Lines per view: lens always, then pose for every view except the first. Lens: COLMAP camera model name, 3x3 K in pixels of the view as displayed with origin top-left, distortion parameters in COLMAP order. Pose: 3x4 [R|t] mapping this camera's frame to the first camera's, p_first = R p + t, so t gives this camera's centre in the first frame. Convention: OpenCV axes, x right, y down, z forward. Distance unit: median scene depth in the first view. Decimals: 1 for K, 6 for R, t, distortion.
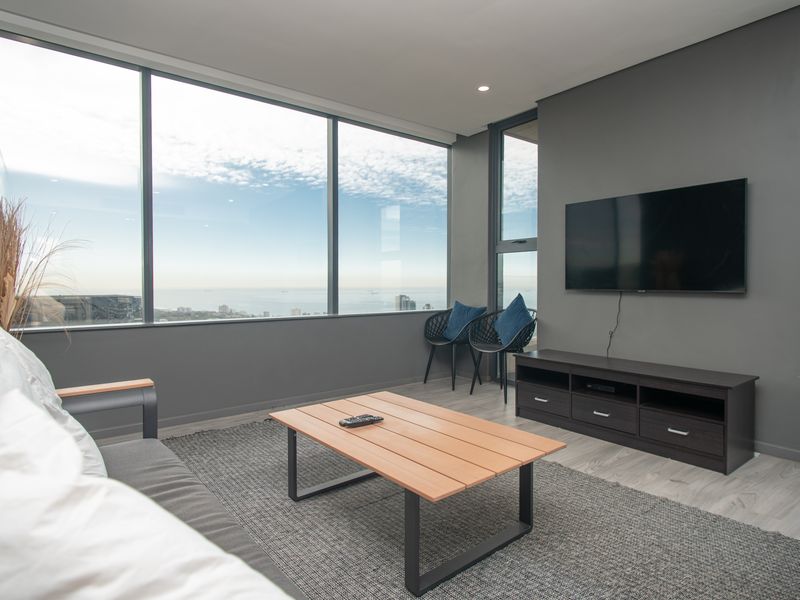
lens RADIAL K [[464.3, 0, 397.8], [0, 464.3, 289.5], [0, 0, 1]] dist [0.001894, 0.000171]
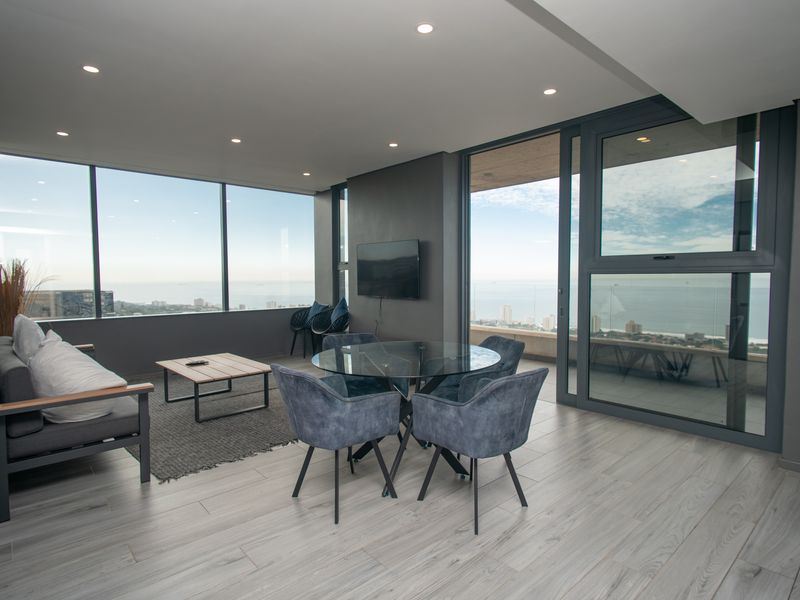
lens RADIAL K [[449.4, 0, 400.0], [0, 449.4, 300.0], [0, 0, 1]] dist [0.002576, 0.000196]
pose [[0.998131, -0.006553, 0.060760, 0.478836], [0.004088, 0.999167, 0.040606, -0.056914], [-0.060975, -0.040282, 0.997326, -0.725170]]
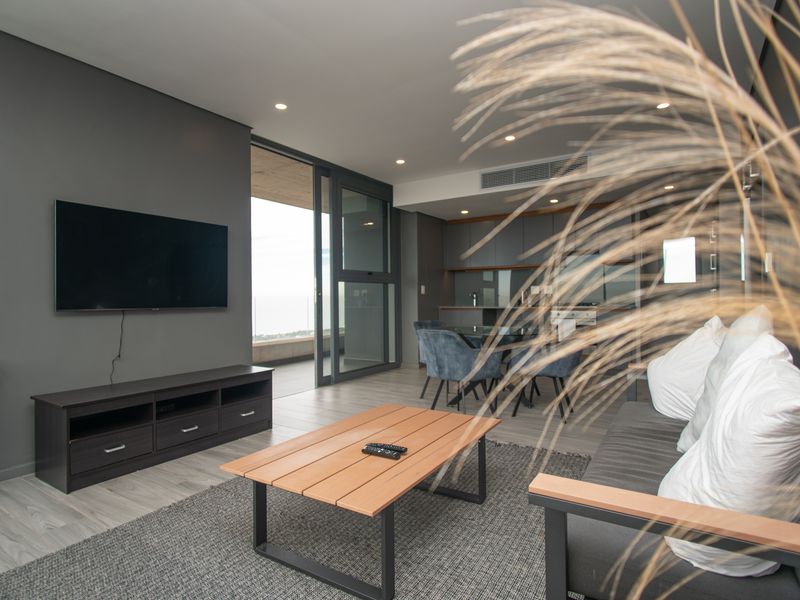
lens RADIAL K [[449.4, 0, 400.0], [0, 449.4, 300.0], [0, 0, 1]] dist [0.002576, 0.000196]
pose [[-0.329811, 0.003865, 0.944039, -0.604762], [0.024675, 0.999685, 0.004528, -0.008505], [-0.943725, 0.024787, -0.329802, 0.823035]]
